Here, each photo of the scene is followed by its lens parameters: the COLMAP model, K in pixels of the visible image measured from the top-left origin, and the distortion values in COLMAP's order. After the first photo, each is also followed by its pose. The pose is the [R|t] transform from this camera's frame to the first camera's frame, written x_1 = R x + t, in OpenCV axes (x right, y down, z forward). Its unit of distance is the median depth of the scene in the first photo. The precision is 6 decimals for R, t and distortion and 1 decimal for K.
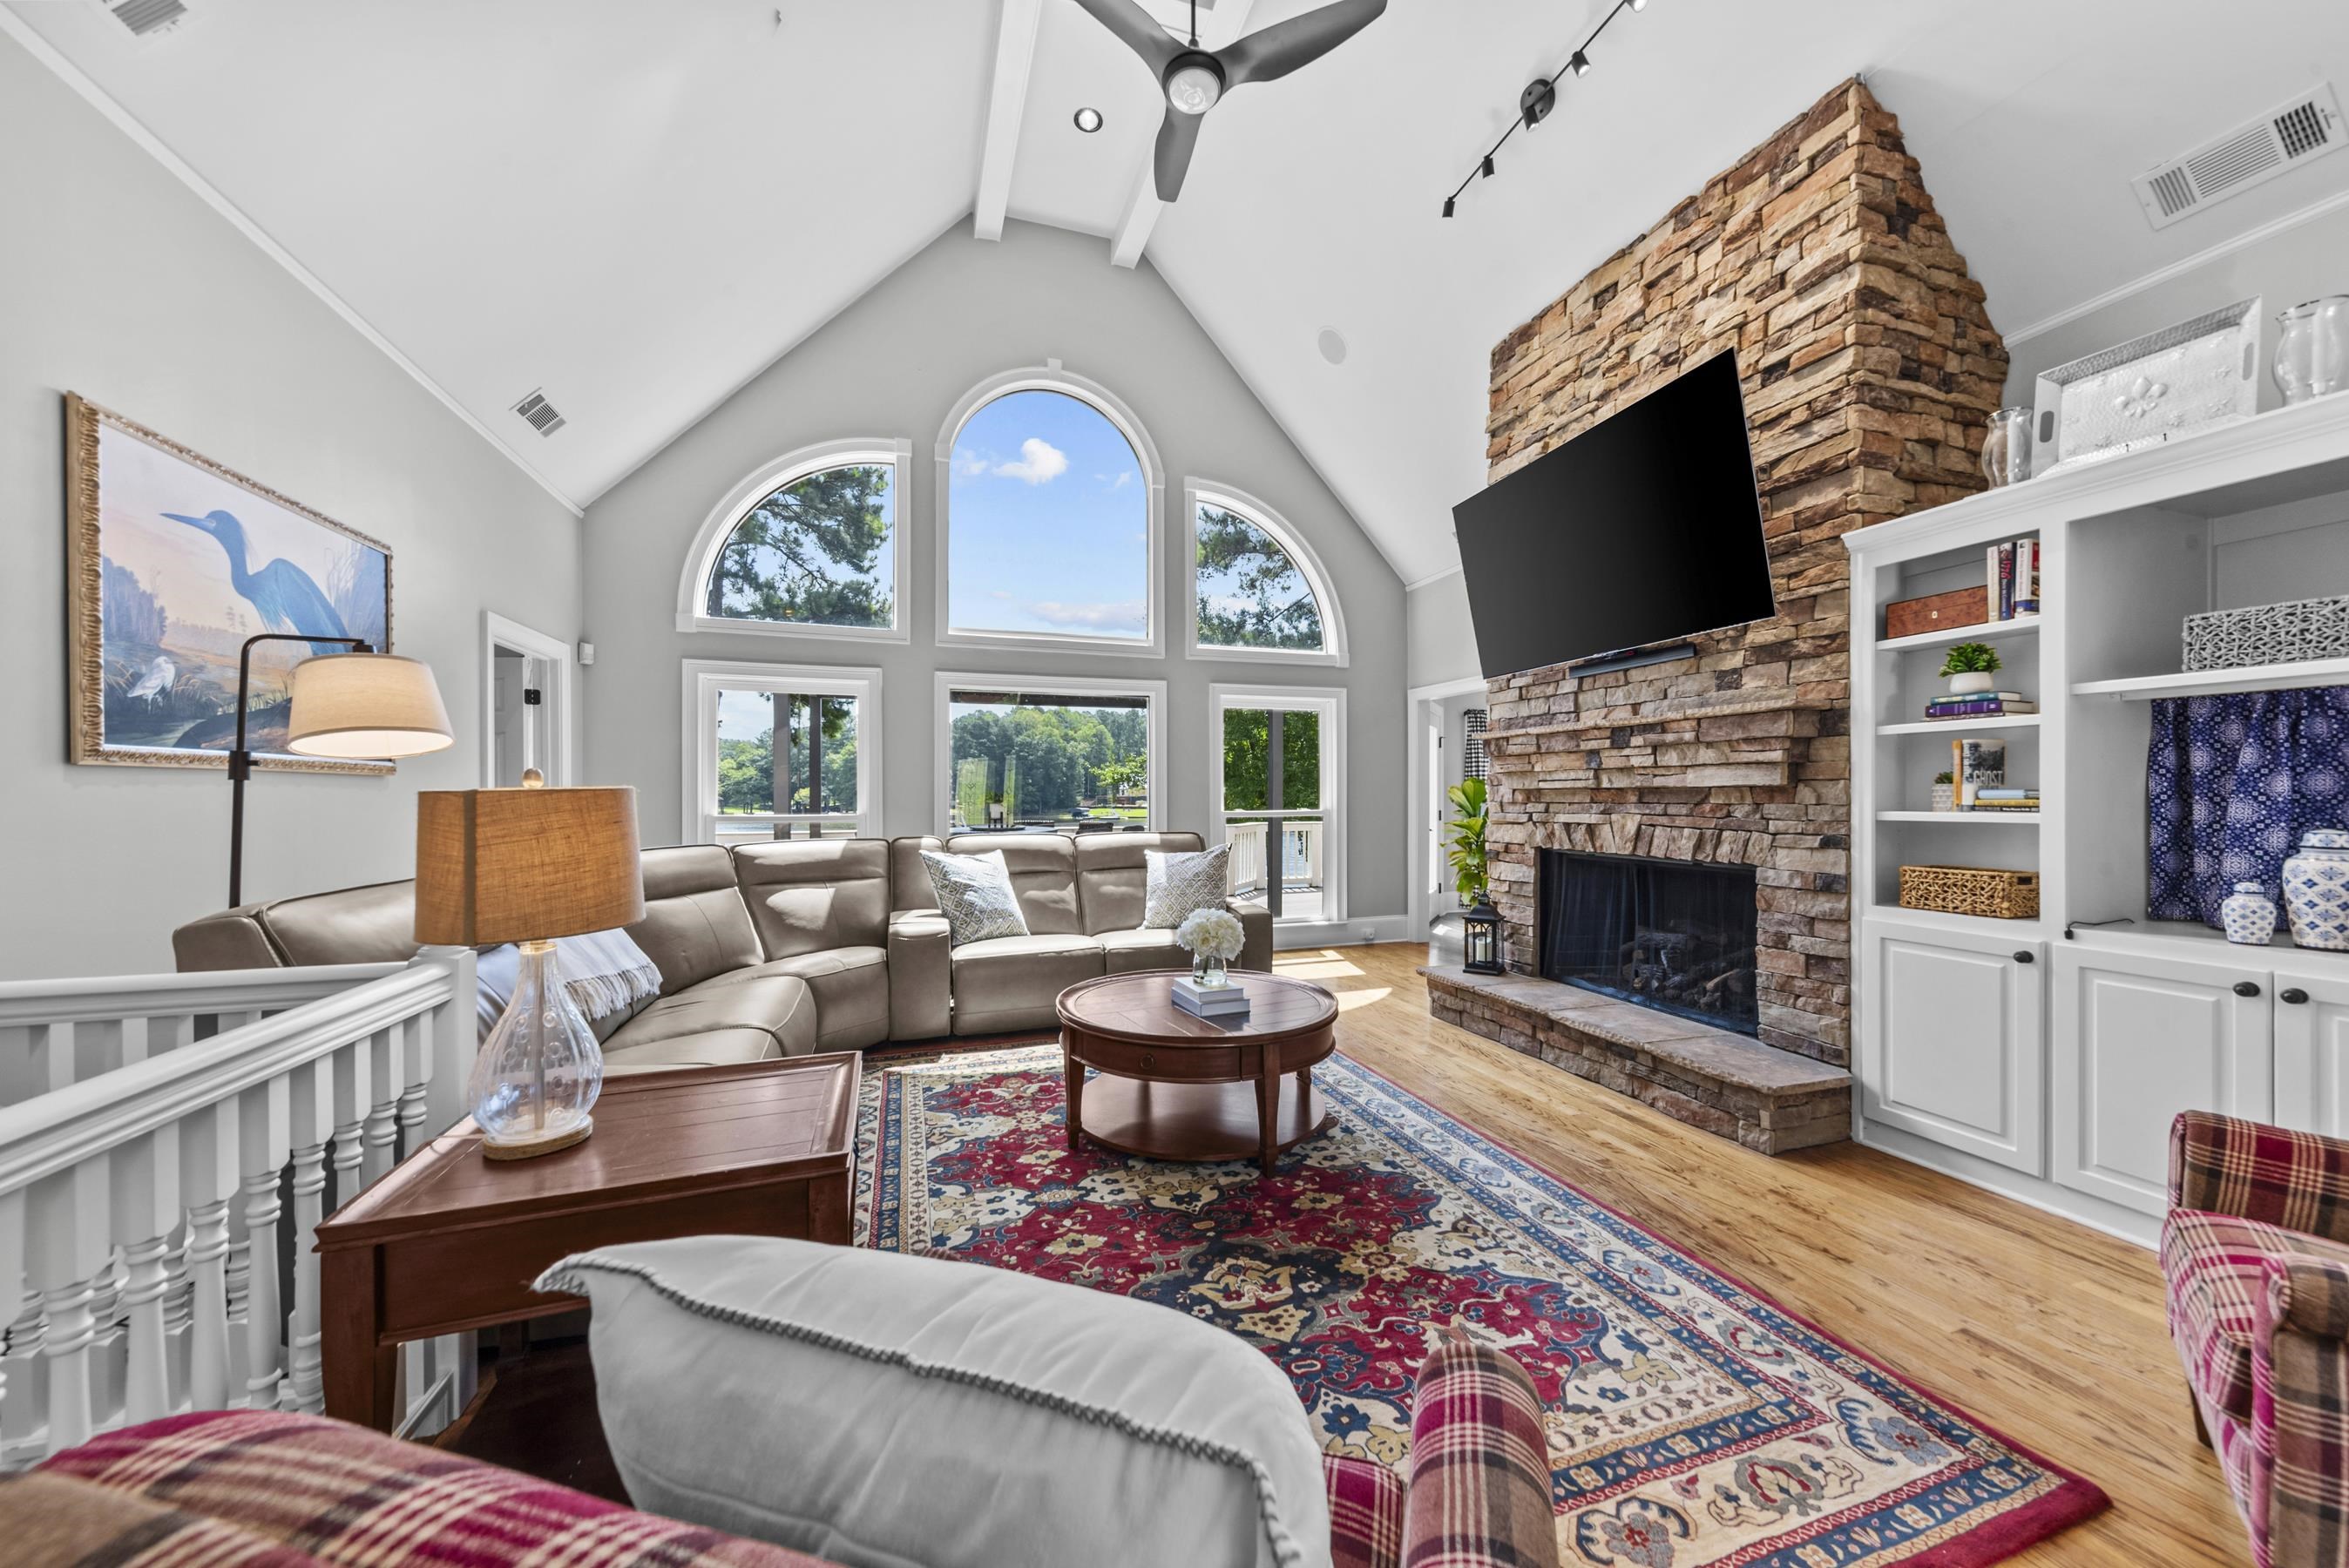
lens RADIAL K [[811.5, 0, 1185.3], [0, 811.5, 793.8], [0, 0, 1]] dist [0.010871, -0.004403]
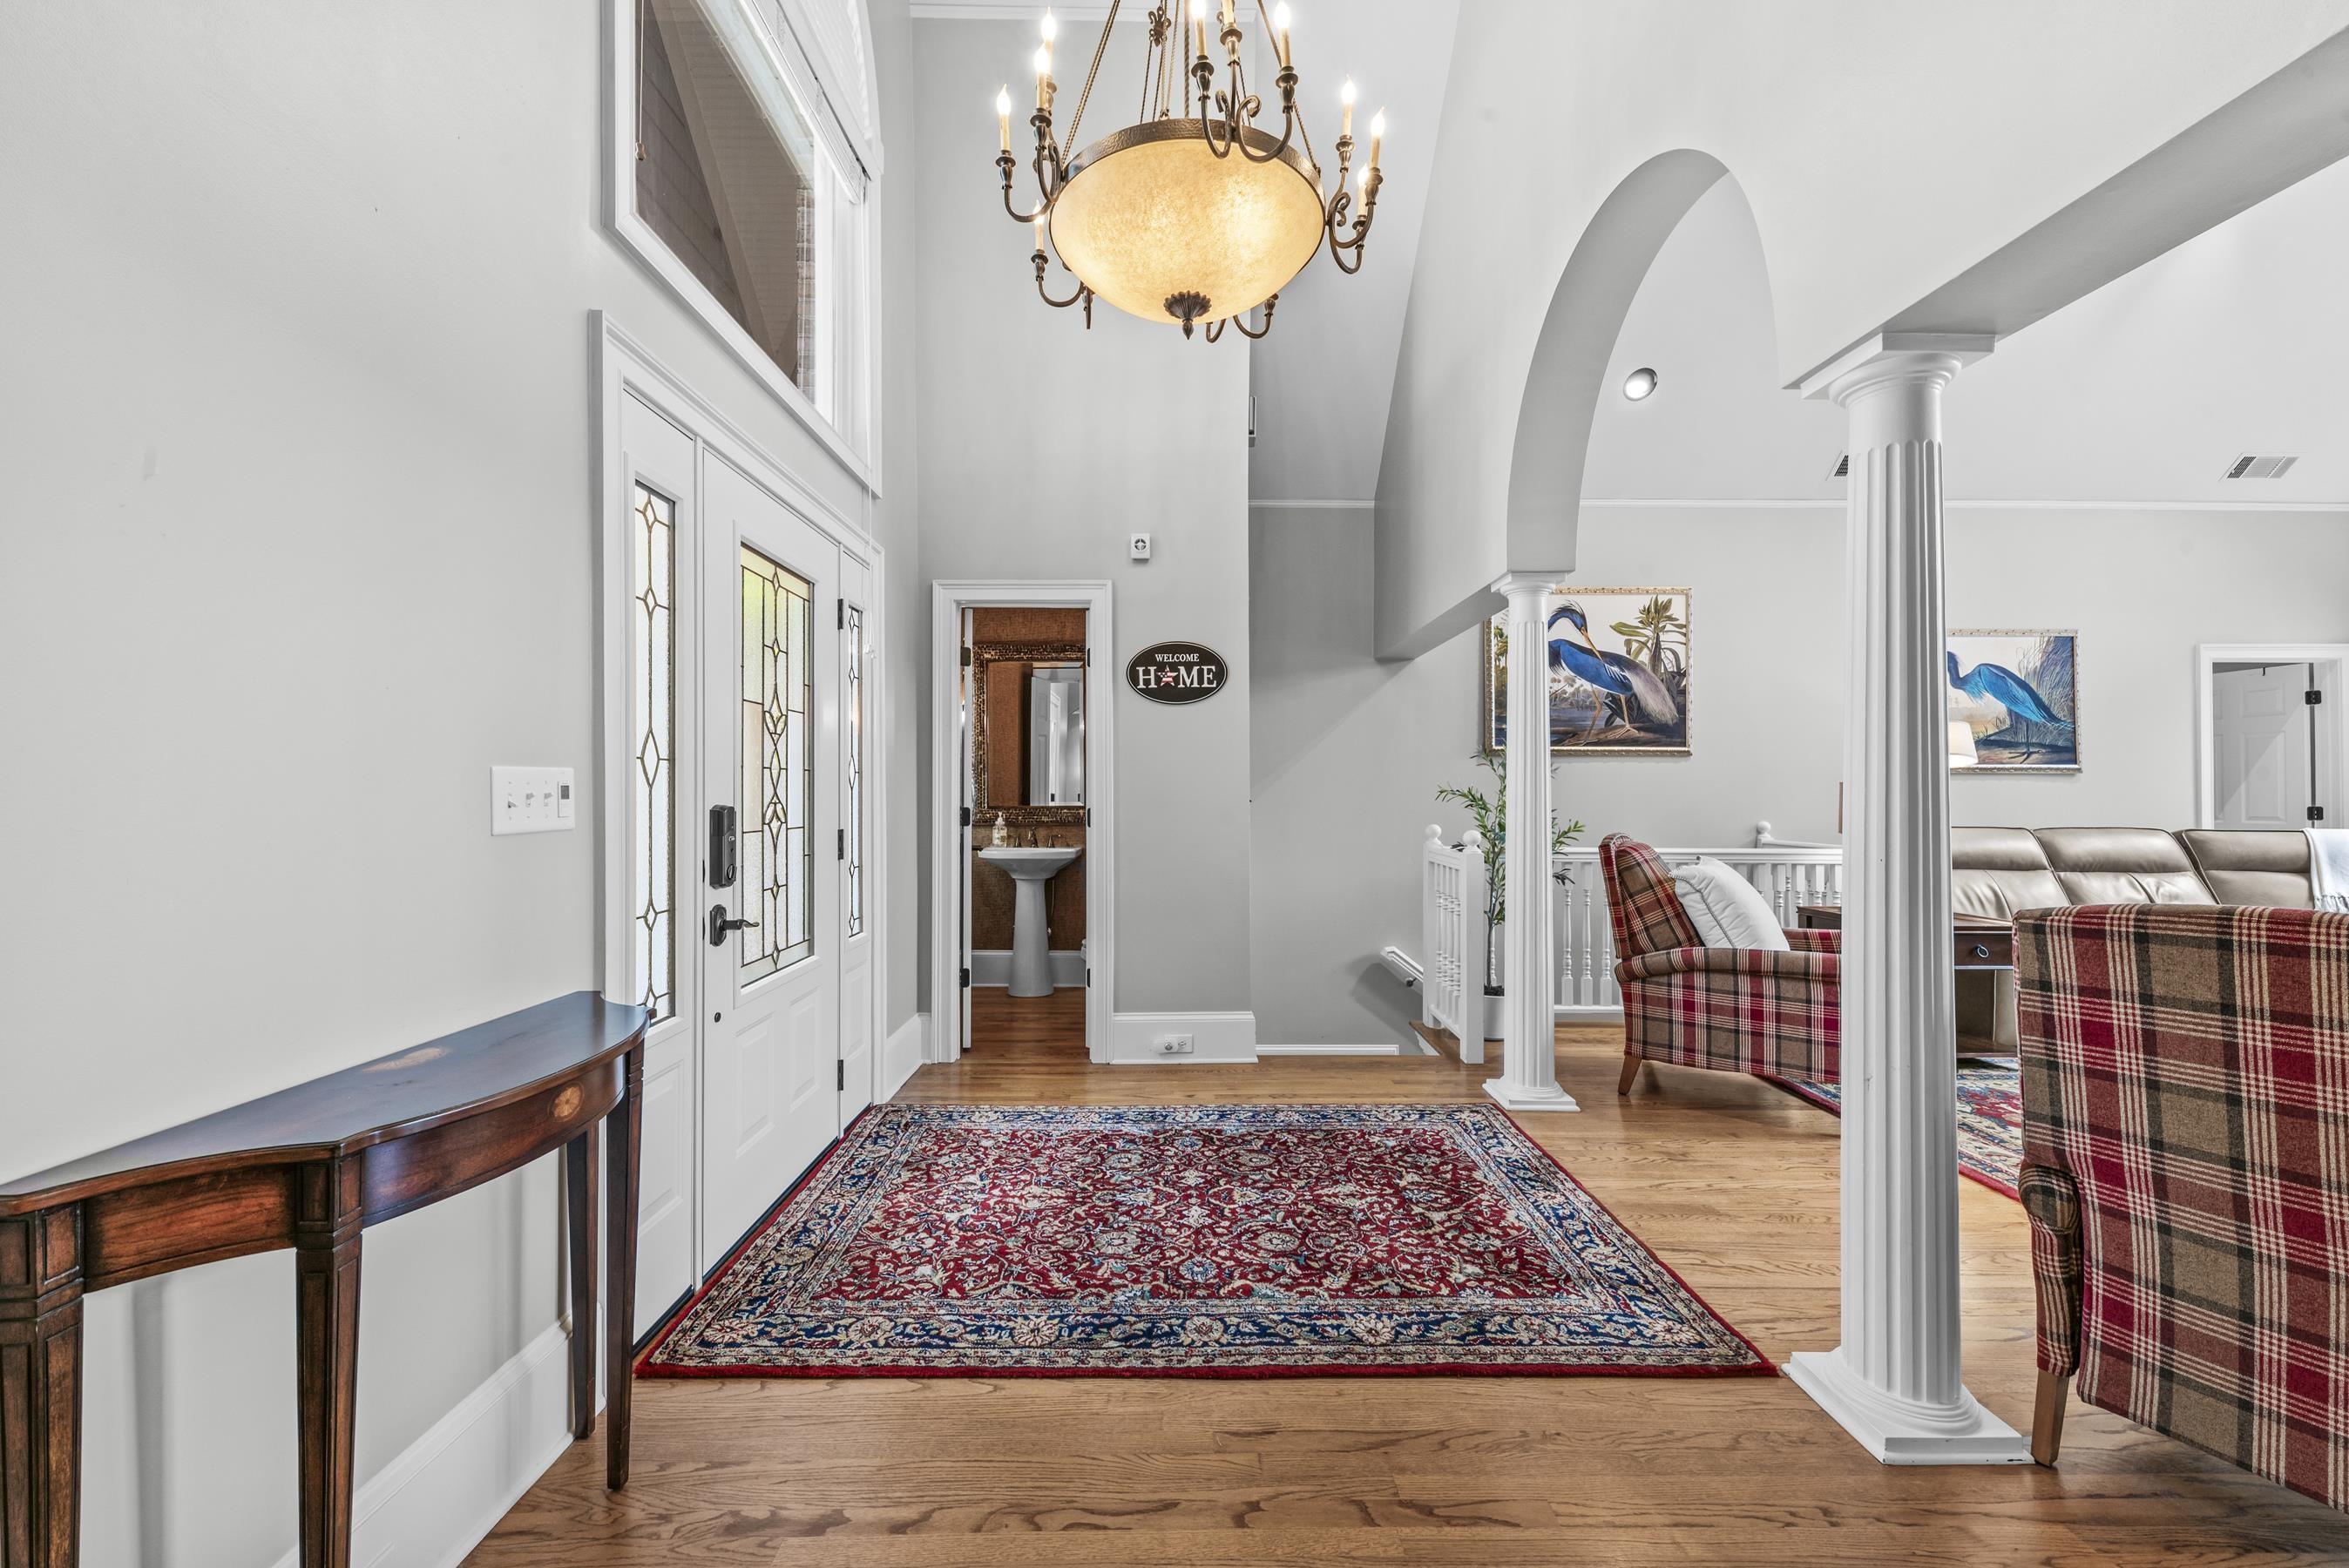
lens RADIAL K [[933.9, 0, 1167.6], [0, 933.9, 784.4], [0, 0, 1]] dist [0.023751, -0.009948]
pose [[-0.310310, -0.007758, -0.950604, 1.317798], [-0.000096, 0.999967, -0.008130, 0.013929], [0.950635, -0.002432, -0.310301, -0.116763]]
